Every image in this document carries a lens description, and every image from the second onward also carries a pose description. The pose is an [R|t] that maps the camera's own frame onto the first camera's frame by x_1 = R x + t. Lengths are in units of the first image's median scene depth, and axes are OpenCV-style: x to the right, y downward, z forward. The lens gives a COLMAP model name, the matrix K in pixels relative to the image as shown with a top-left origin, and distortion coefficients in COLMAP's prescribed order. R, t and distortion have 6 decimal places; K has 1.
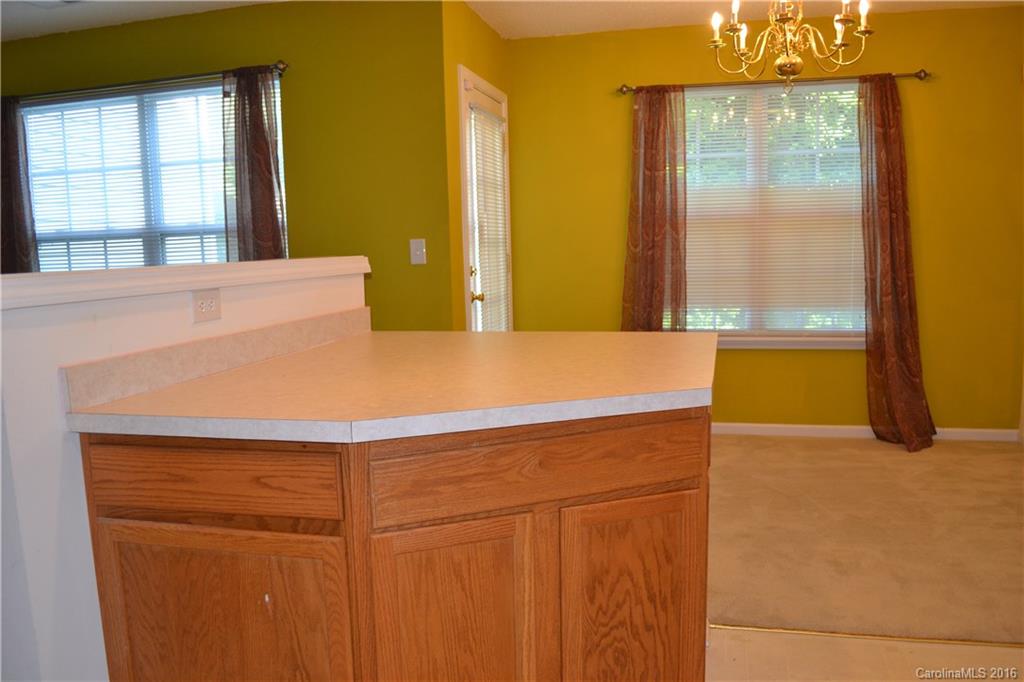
lens RADIAL K [[822.4, 0, 511.6], [0, 822.4, 356.8], [0, 0, 1]] dist [-0.070284, -0.002373]
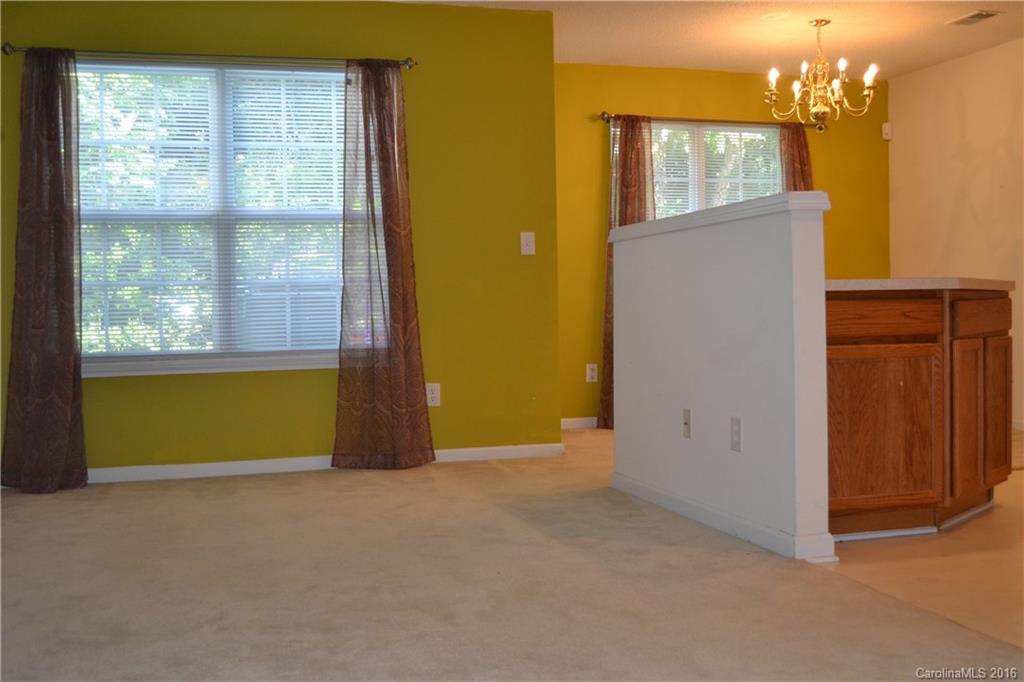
lens RADIAL K [[1165.8, 0, 512.0], [0, 1165.8, 341.0], [0, 0, 1]] dist [-0.063319, 0.003379]
pose [[0.855248, -0.002318, 0.518214, -0.948019], [0.068038, 0.991836, -0.107852, 0.169154], [-0.513733, 0.127499, 0.848423, -0.297417]]
